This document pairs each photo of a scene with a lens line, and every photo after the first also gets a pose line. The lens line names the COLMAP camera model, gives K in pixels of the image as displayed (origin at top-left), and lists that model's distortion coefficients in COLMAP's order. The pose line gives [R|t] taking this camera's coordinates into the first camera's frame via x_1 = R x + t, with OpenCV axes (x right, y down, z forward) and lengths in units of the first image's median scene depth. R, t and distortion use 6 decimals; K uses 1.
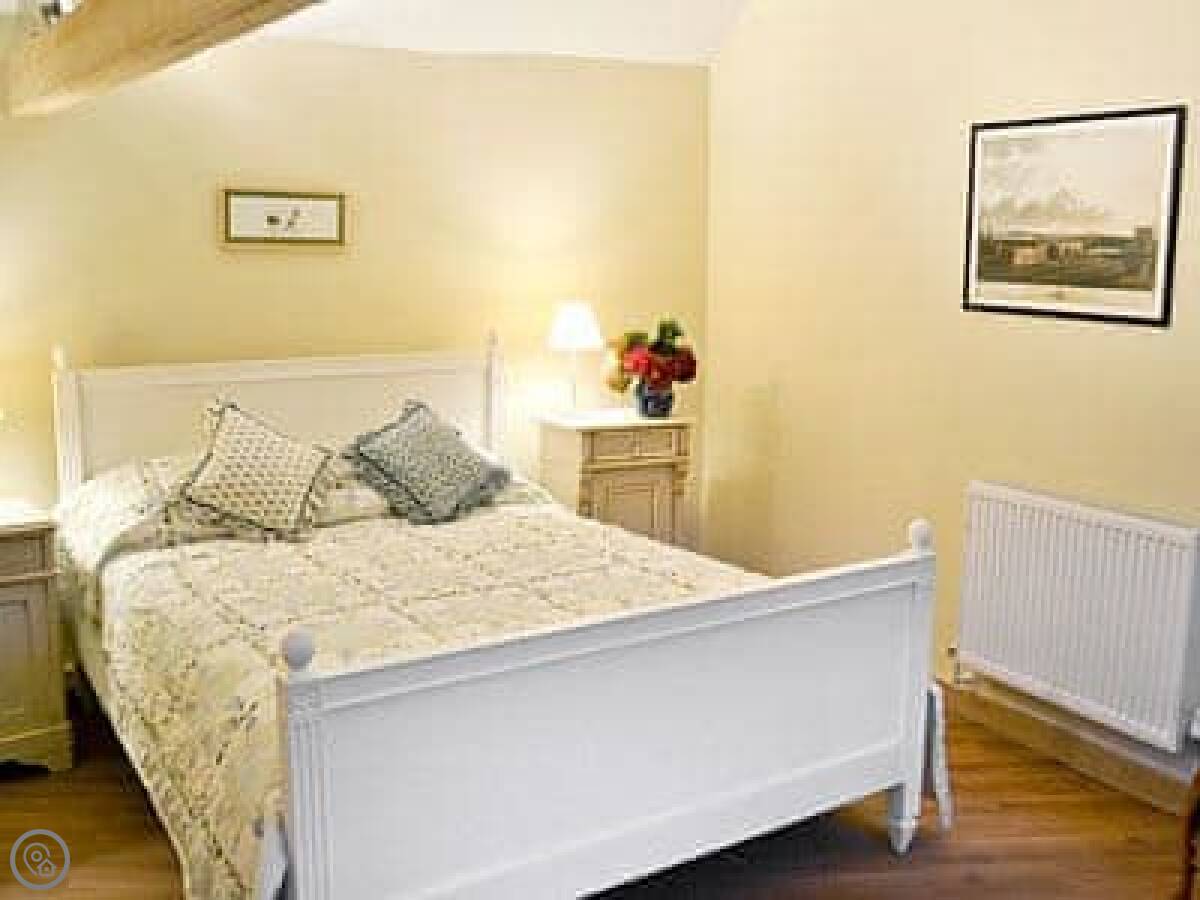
lens RADIAL K [[1144.5, 0, 594.4], [0, 1144.5, 426.3], [0, 0, 1]] dist [-0.065993, 0.007038]
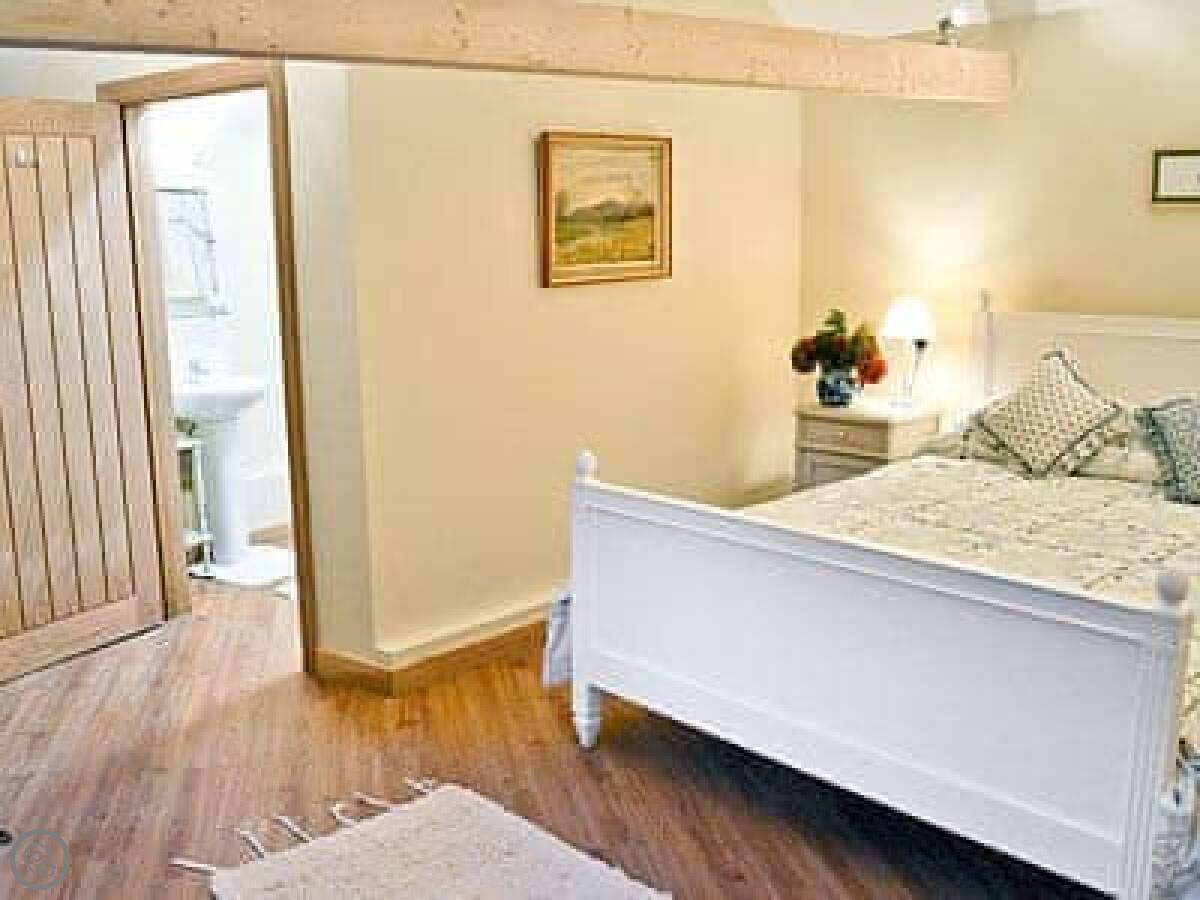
lens RADIAL K [[1144.5, 0, 594.4], [0, 1144.5, 426.3], [0, 0, 1]] dist [-0.065993, 0.007038]
pose [[0.179723, 0.162022, -0.970283, 0.659885], [-0.124849, 0.982124, 0.140874, -0.045487], [0.975763, 0.095820, 0.196738, 0.345808]]
